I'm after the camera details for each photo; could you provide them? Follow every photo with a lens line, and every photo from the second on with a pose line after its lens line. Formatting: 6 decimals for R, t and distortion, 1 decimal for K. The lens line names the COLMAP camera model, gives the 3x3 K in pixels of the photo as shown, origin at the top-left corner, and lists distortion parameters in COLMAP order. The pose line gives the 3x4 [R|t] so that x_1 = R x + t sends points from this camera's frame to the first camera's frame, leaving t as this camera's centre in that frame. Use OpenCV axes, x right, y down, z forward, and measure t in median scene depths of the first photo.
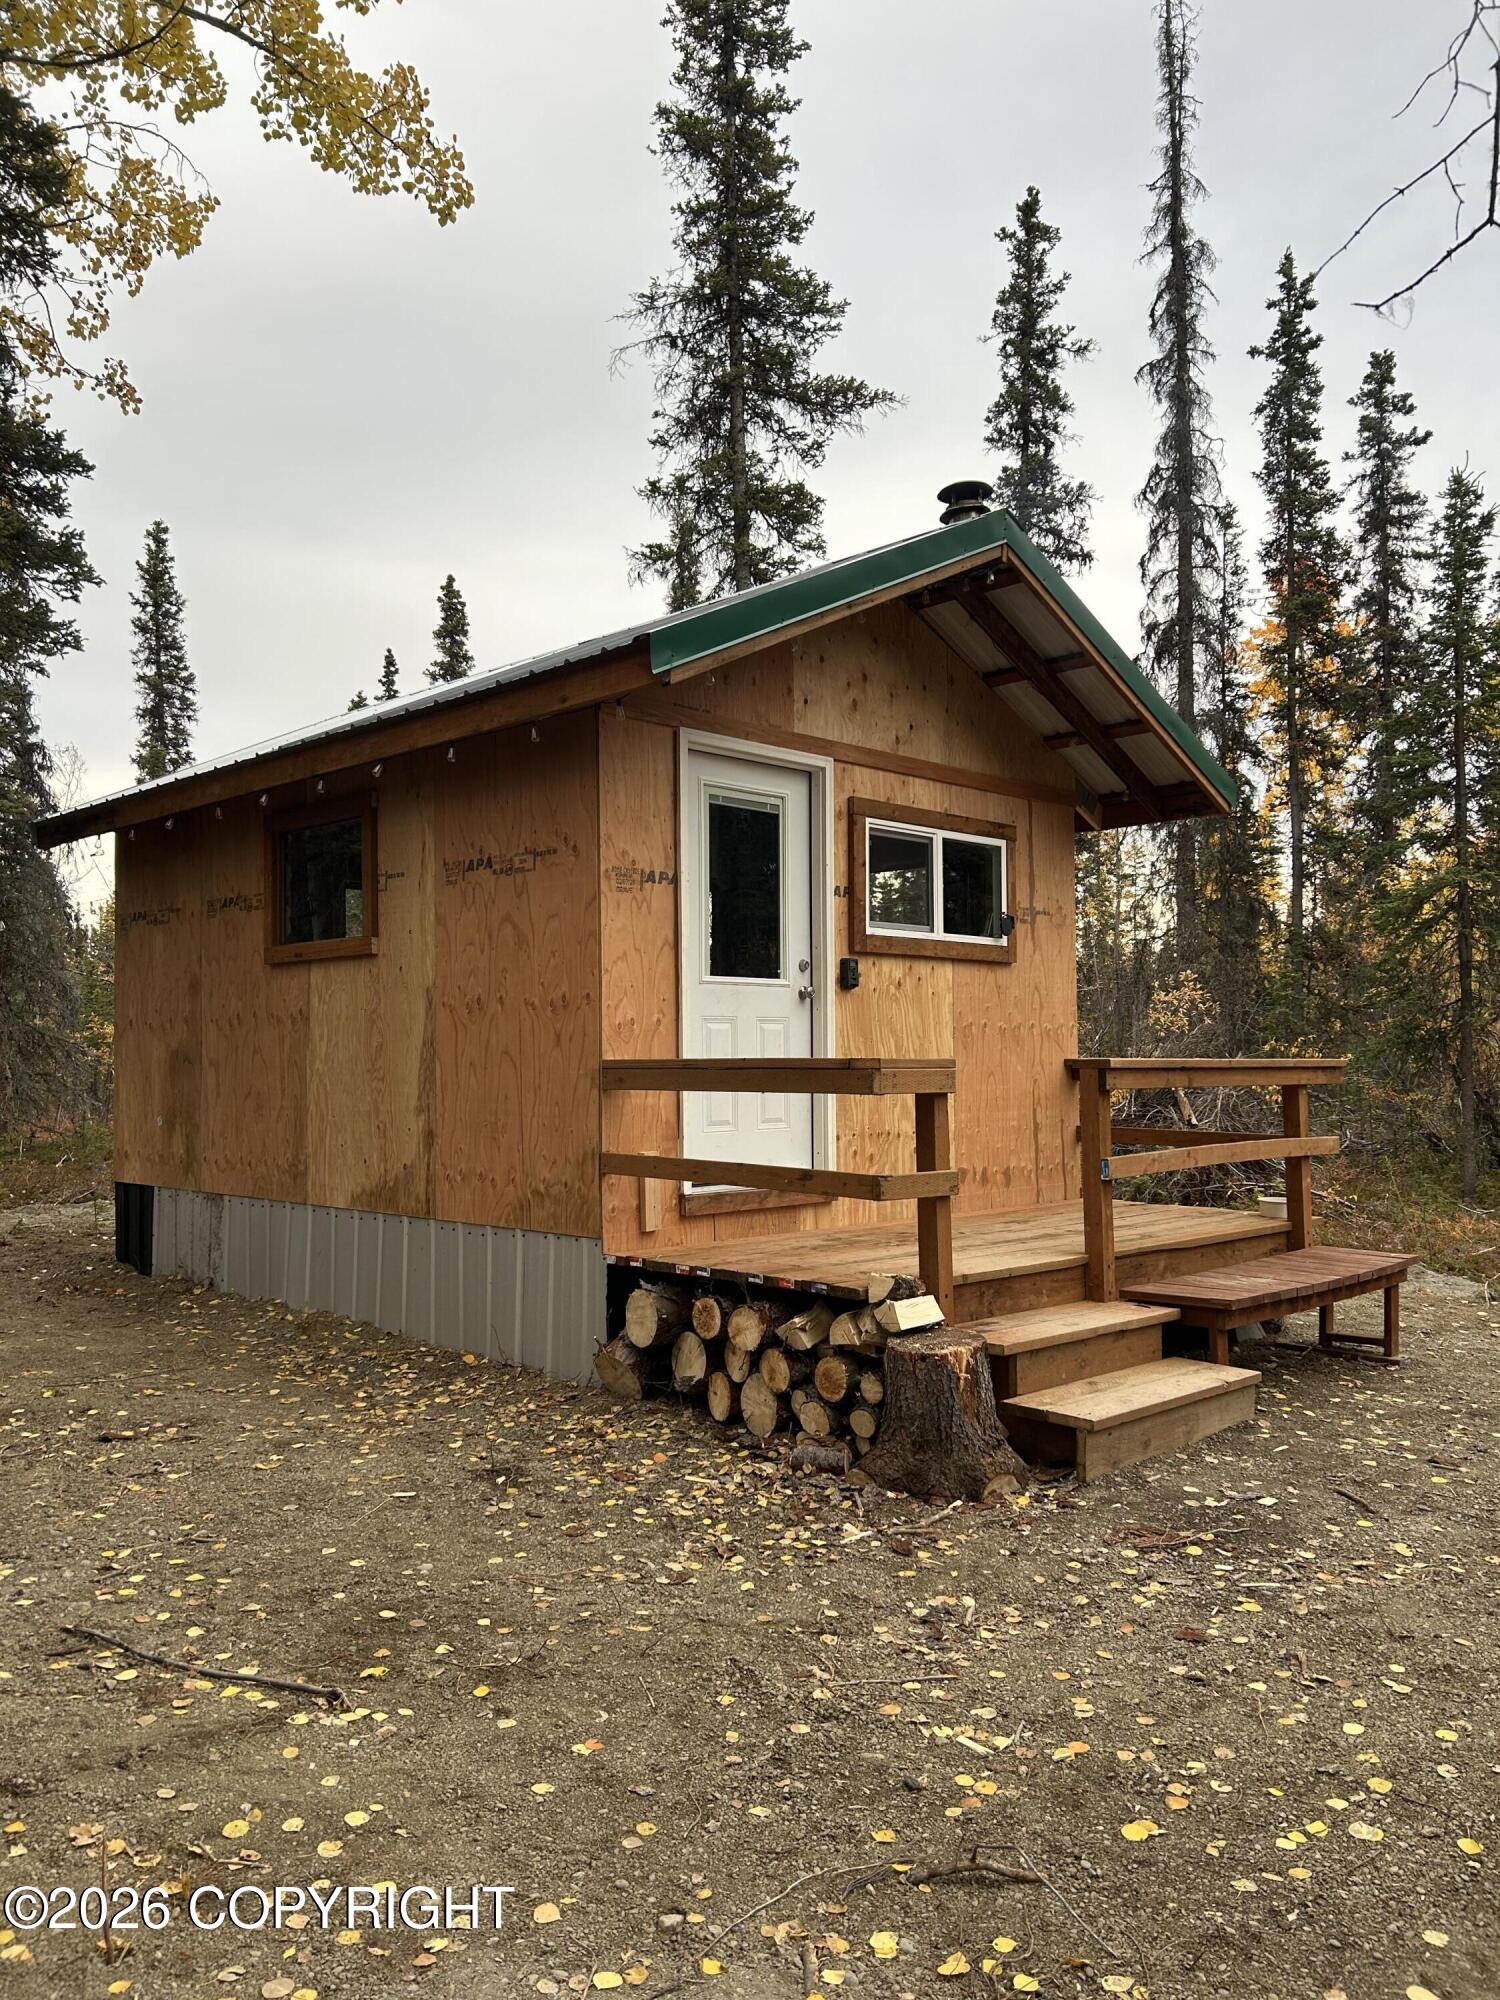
lens RADIAL K [[1520.8, 0, 750.0], [0, 1520.8, 1000.0], [0, 0, 1]] dist [0.006408, 0.003187]
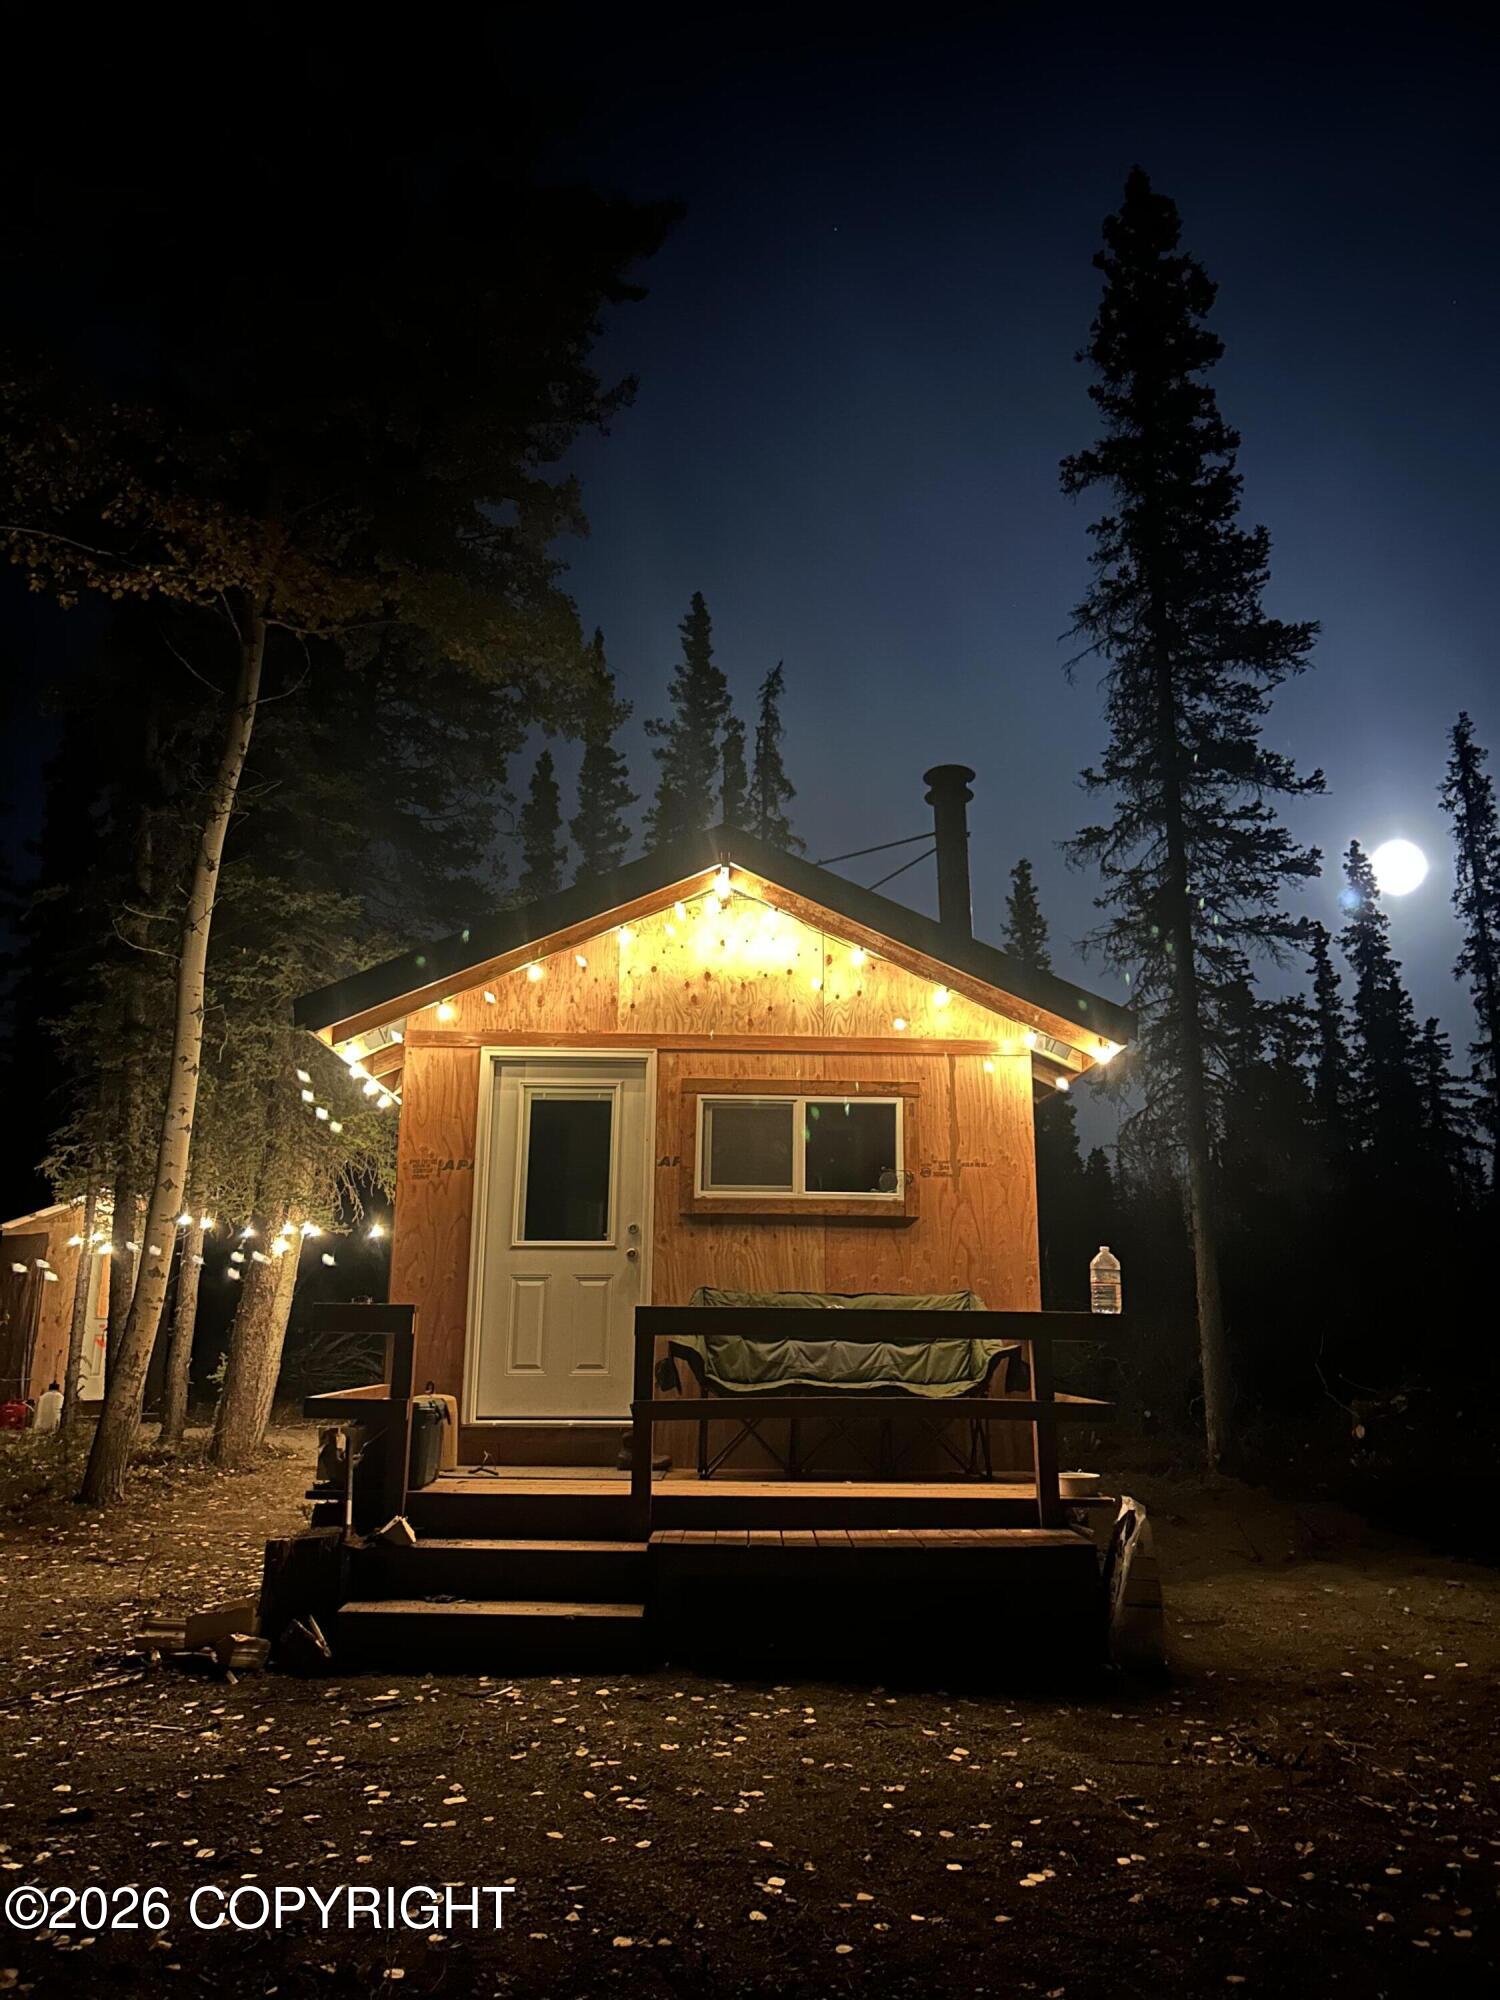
lens RADIAL K [[1495.2, 0, 750.0], [0, 1495.2, 1000.0], [0, 0, 1]] dist [-0.000985, -0.000507]
pose [[0.737394, -0.144380, -0.659852, 0.403819], [0.019823, 0.981093, -0.192517, 0.013081], [0.675172, 0.128880, 0.726314, 0.091094]]
